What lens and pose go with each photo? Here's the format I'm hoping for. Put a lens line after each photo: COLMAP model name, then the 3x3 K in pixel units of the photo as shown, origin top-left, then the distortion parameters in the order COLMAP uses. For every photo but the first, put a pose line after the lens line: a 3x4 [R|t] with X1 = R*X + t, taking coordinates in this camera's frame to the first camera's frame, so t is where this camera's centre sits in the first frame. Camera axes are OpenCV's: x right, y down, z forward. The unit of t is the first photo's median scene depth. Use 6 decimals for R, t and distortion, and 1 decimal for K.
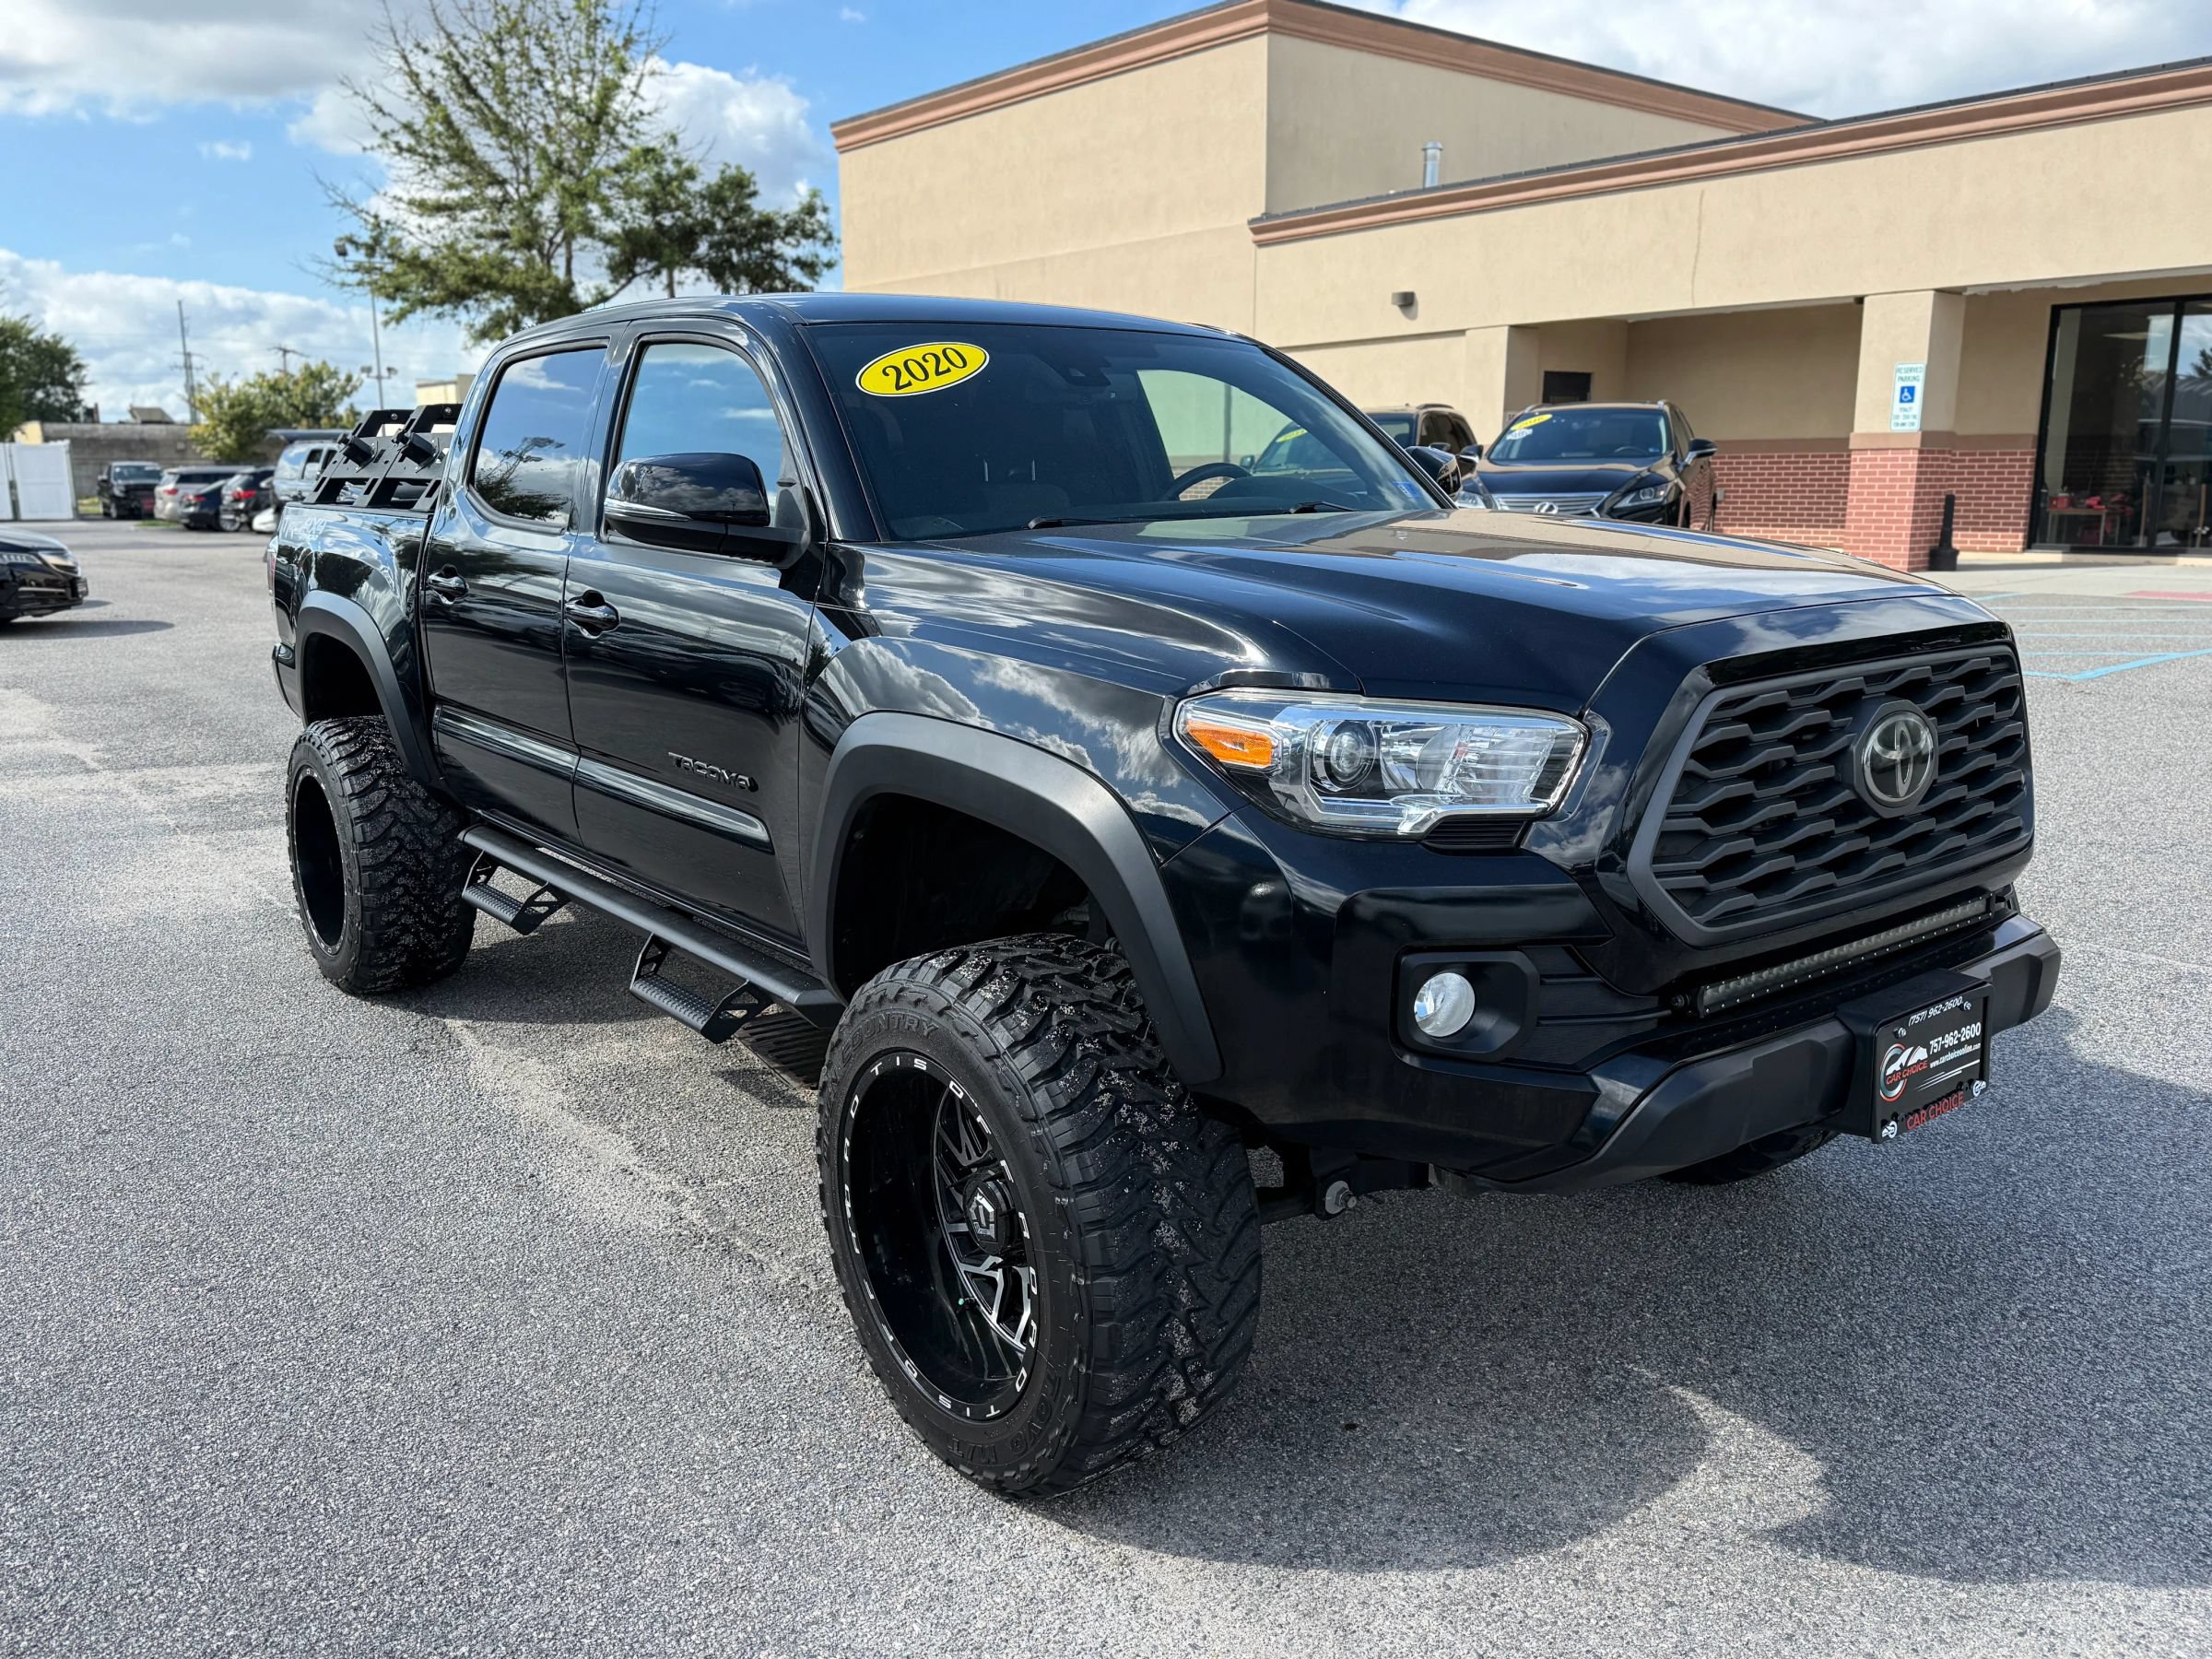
lens RADIAL K [[1724.1, 0, 1093.9], [0, 1724.1, 845.0], [0, 0, 1]] dist [0.034142, -0.043858]
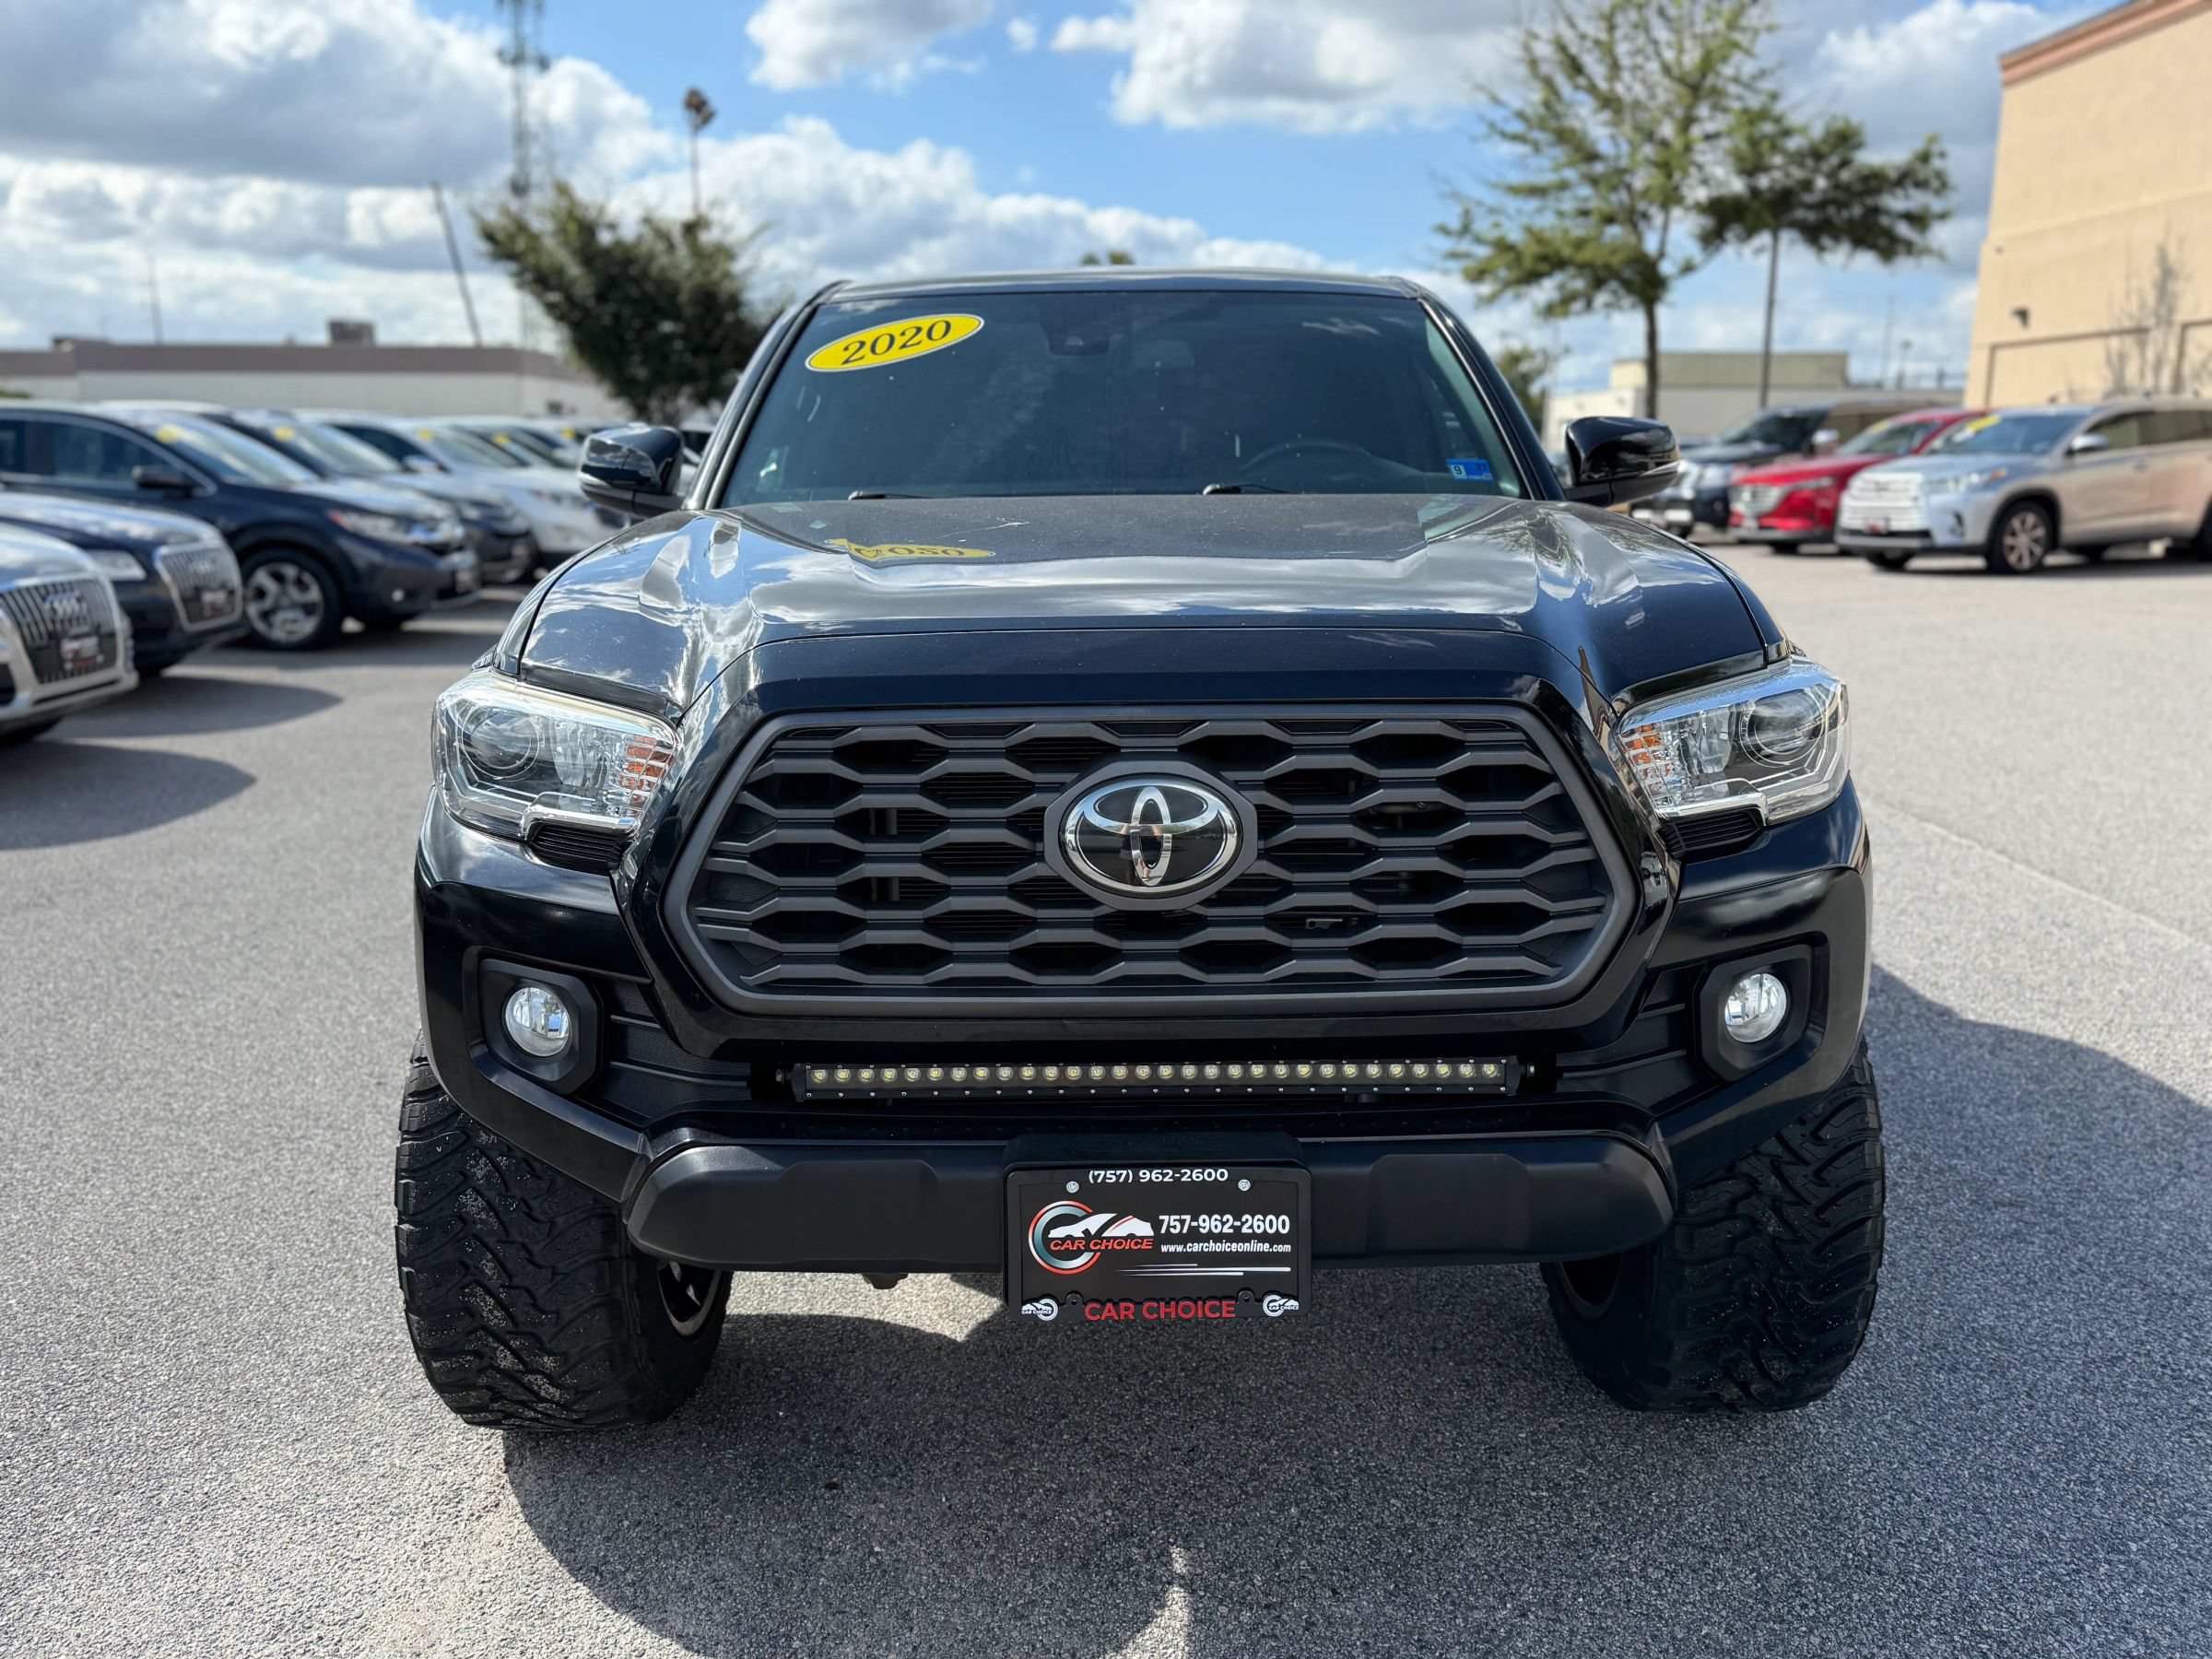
lens RADIAL K [[1724.1, 0, 1093.9], [0, 1724.1, 845.0], [0, 0, 1]] dist [0.034142, -0.043858]
pose [[0.800827, 0.137198, -0.582969, 0.855752], [-0.129605, 0.990041, 0.054961, -0.081781], [0.584704, 0.031541, 0.810633, 0.364929]]
